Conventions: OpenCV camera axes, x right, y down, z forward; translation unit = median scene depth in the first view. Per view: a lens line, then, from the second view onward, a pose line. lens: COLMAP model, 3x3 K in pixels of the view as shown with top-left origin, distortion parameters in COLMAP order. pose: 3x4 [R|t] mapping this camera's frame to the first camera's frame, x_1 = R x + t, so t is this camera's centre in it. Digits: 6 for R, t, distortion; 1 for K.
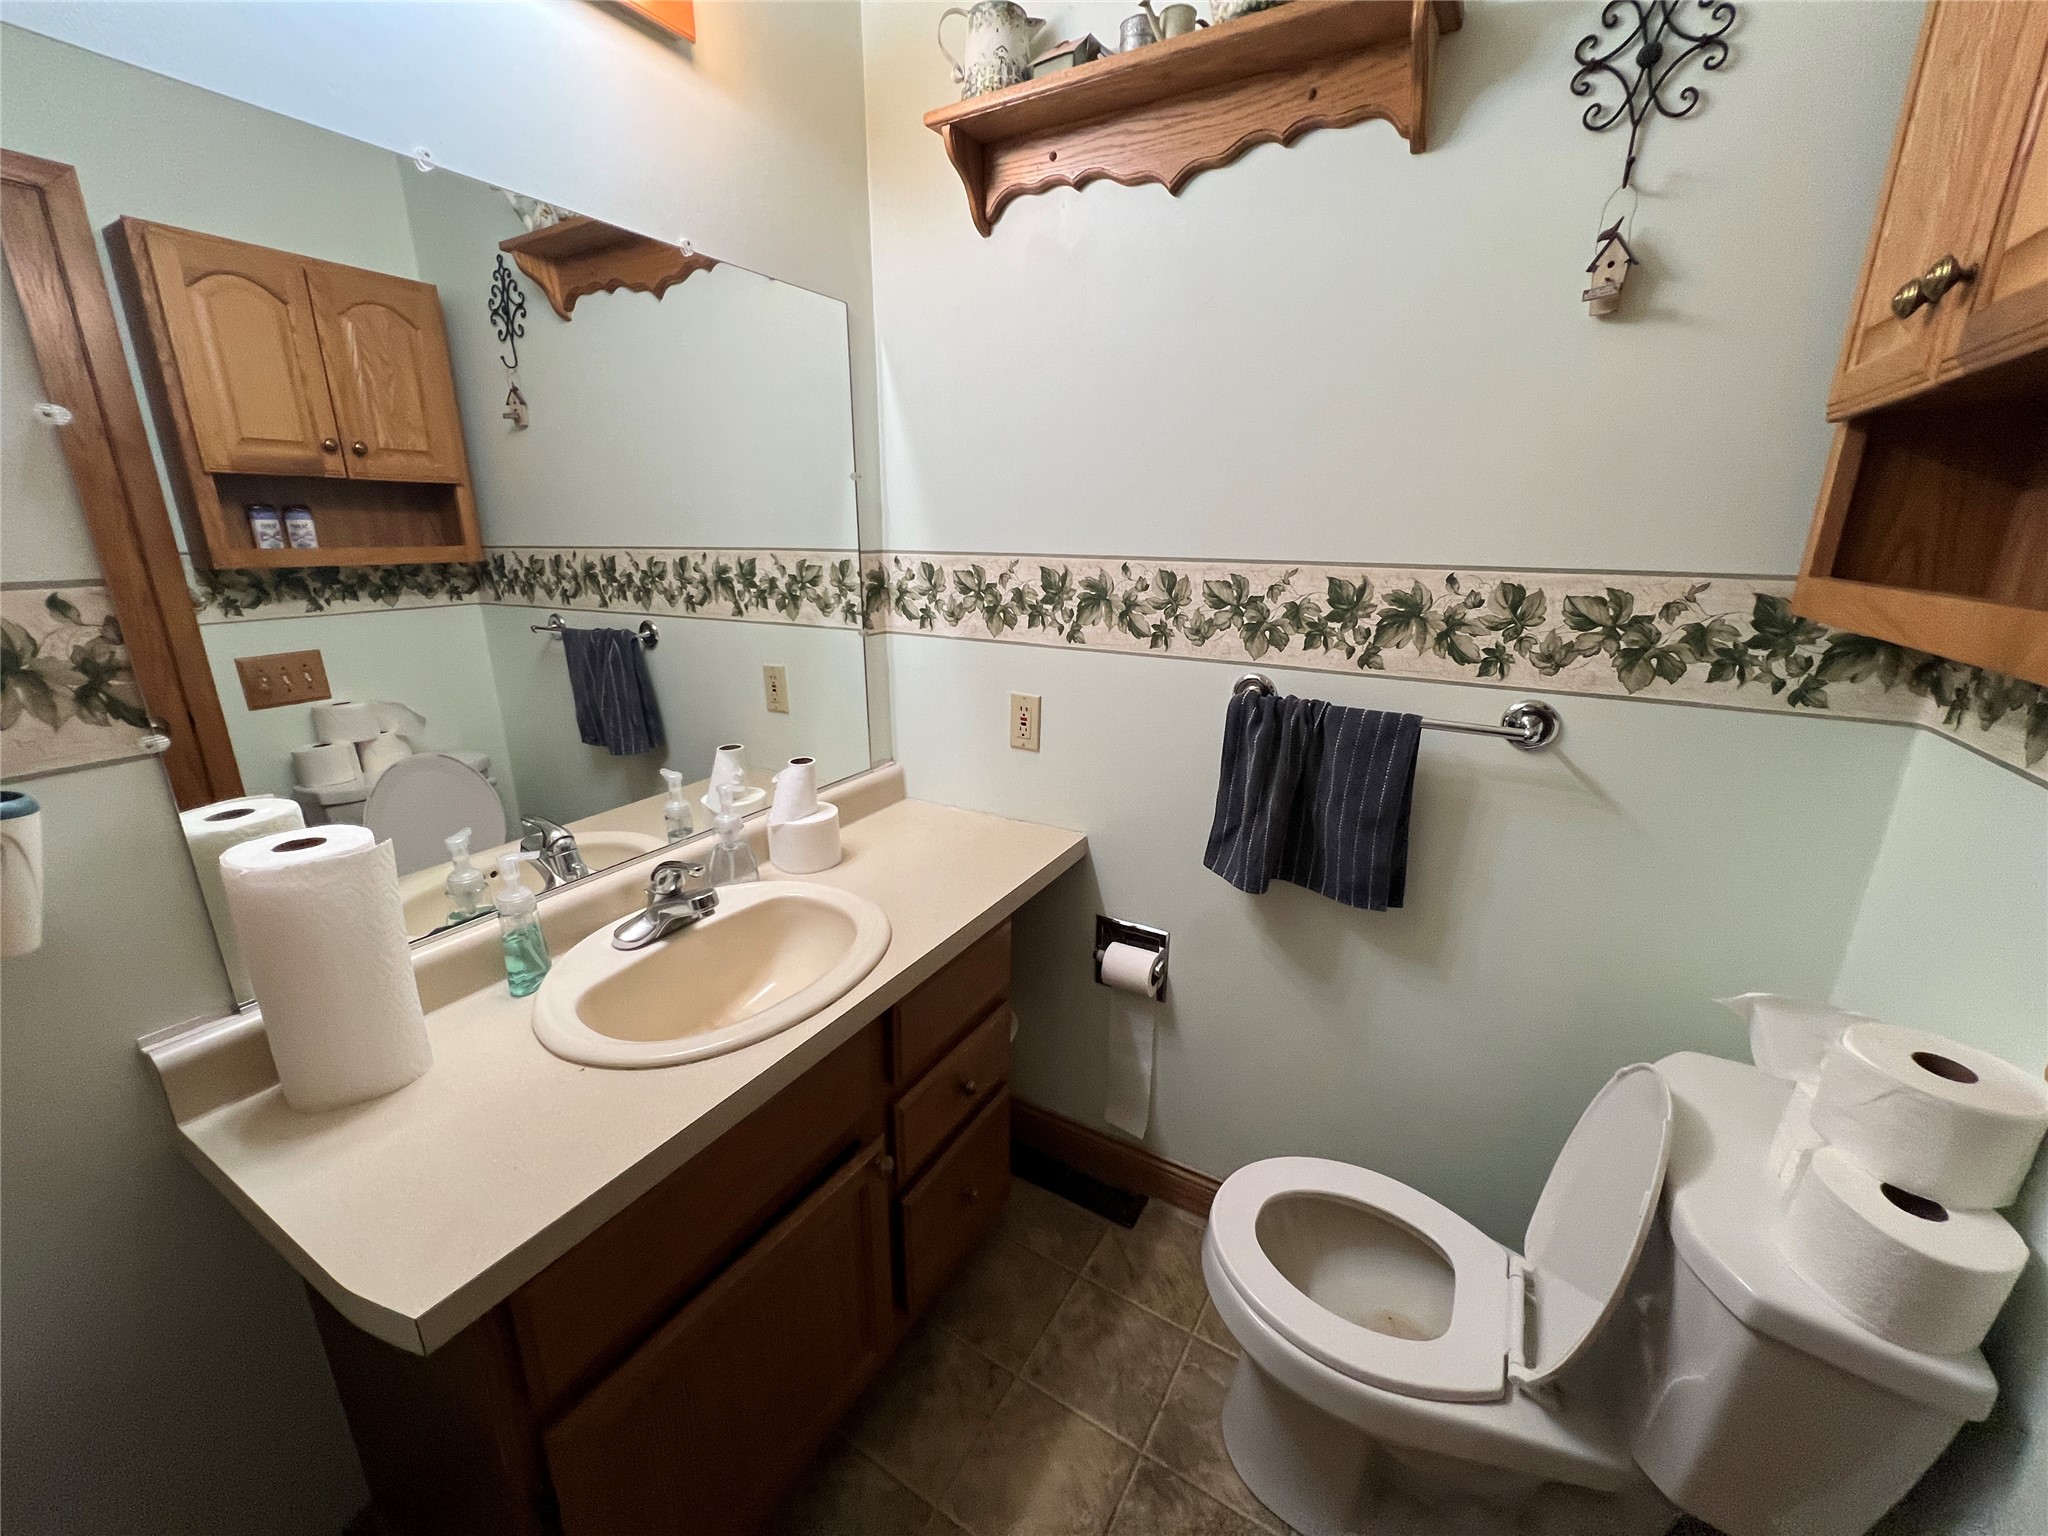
lens RADIAL K [[819.9, 0, 1022.3], [0, 819.9, 769.6], [0, 0, 1]] dist [-0.001798, 0.000424]
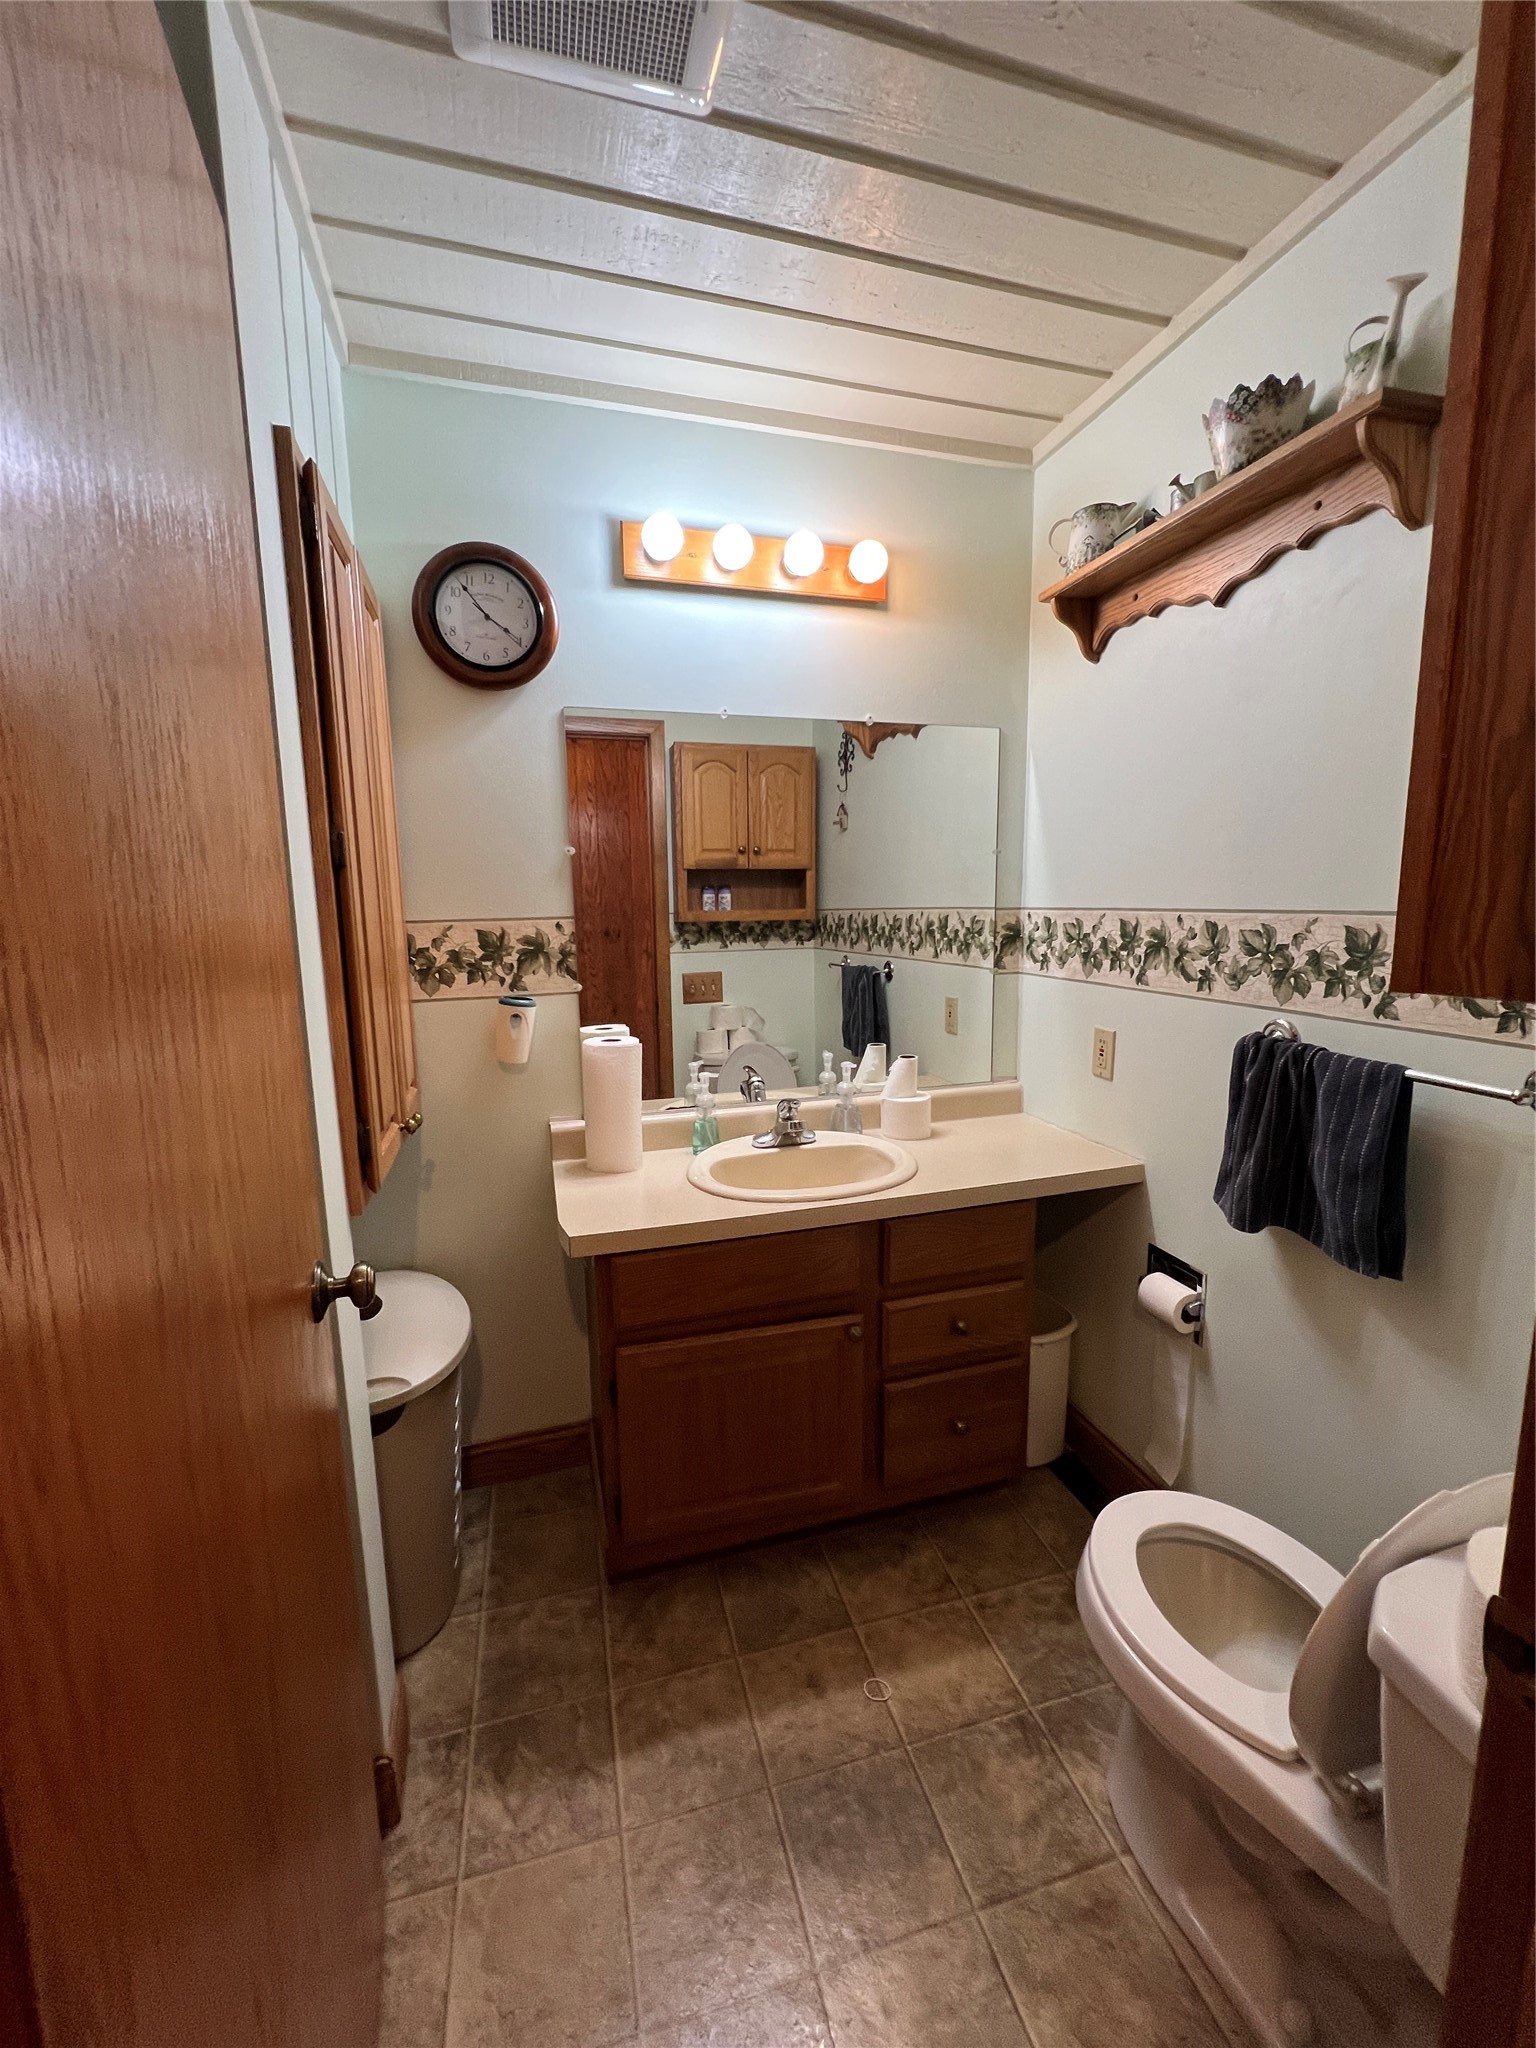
lens RADIAL K [[819.9, 0, 768.0], [0, 819.9, 1024.0], [0, 0, 1]] dist [-0.001798, 0.000424]
pose [[0.725468, 0.088149, -0.682587, 0.448669], [-0.179700, 0.981623, -0.064223, 0.060011], [0.664382, 0.169253, 0.727977, -0.143491]]
